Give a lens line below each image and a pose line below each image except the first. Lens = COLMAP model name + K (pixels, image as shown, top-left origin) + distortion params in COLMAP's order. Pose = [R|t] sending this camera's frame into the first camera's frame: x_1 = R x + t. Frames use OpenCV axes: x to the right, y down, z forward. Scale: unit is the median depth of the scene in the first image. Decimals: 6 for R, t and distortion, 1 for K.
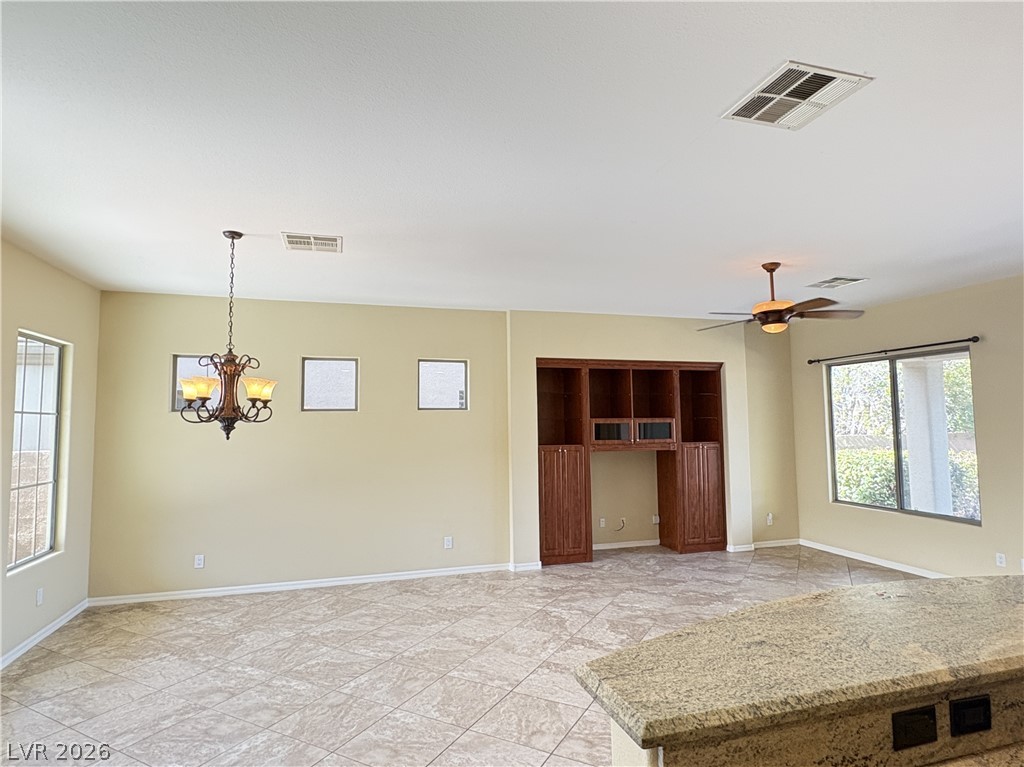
lens RADIAL K [[556.3, 0, 512.0], [0, 556.3, 383.5], [0, 0, 1]] dist [0.000307, 0.000854]
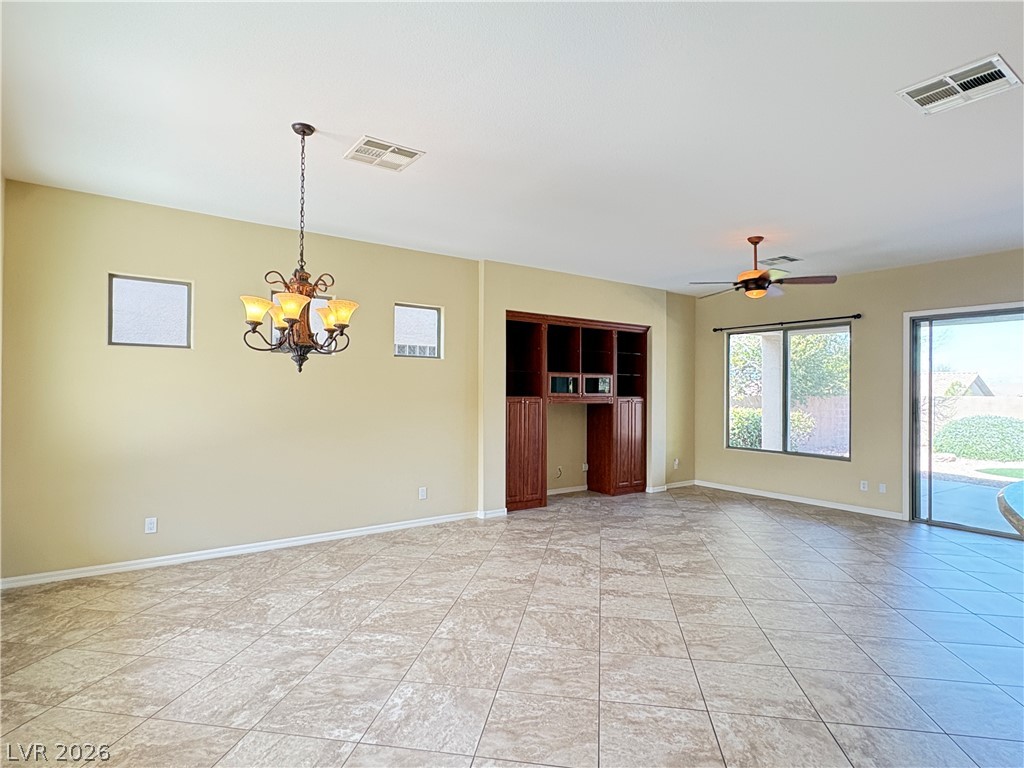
lens RADIAL K [[542.7, 0, 509.1], [0, 542.7, 383.9], [0, 0, 1]] dist [0.000234, -0.000089]
pose [[0.946333, 0.022181, 0.322431, -0.273313], [-0.042013, 0.997620, 0.054678, 0.034509], [-0.320451, -0.065290, 0.945012, 0.059646]]
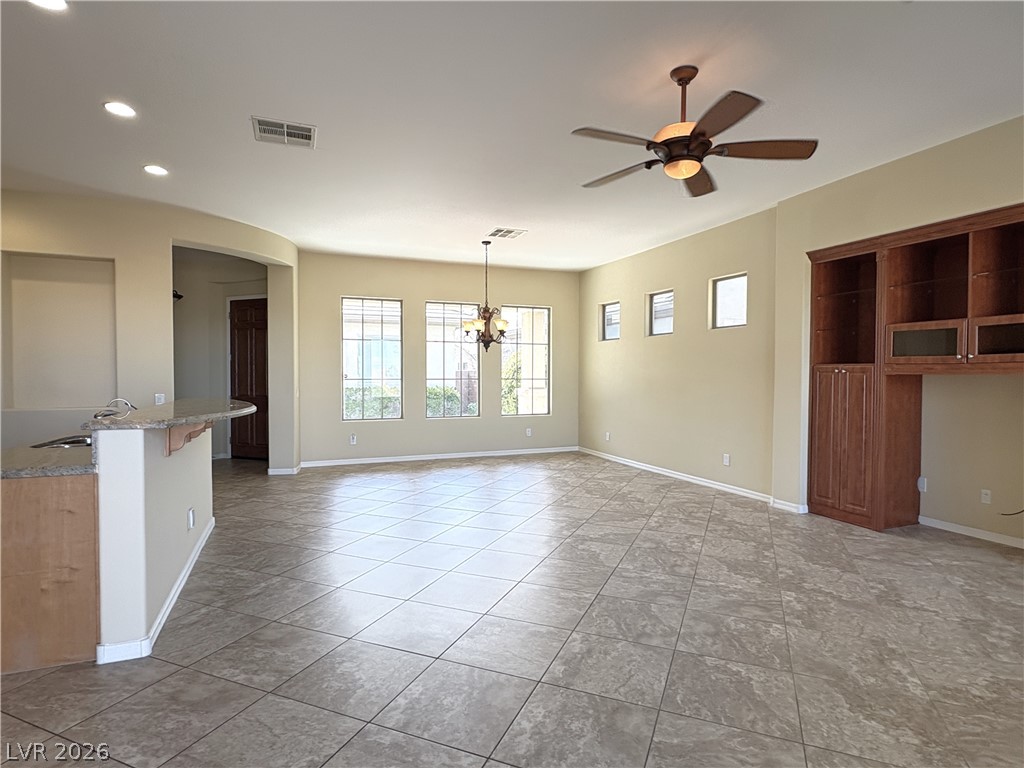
lens RADIAL K [[556.3, 0, 512.0], [0, 556.3, 384.0], [0, 0, 1]] dist [0.000307, 0.000854]
pose [[0.090726, 0.032336, -0.995351, 0.813860], [0.071451, 0.996686, 0.038892, 0.081286], [0.993309, -0.074648, 0.088115, 0.521834]]
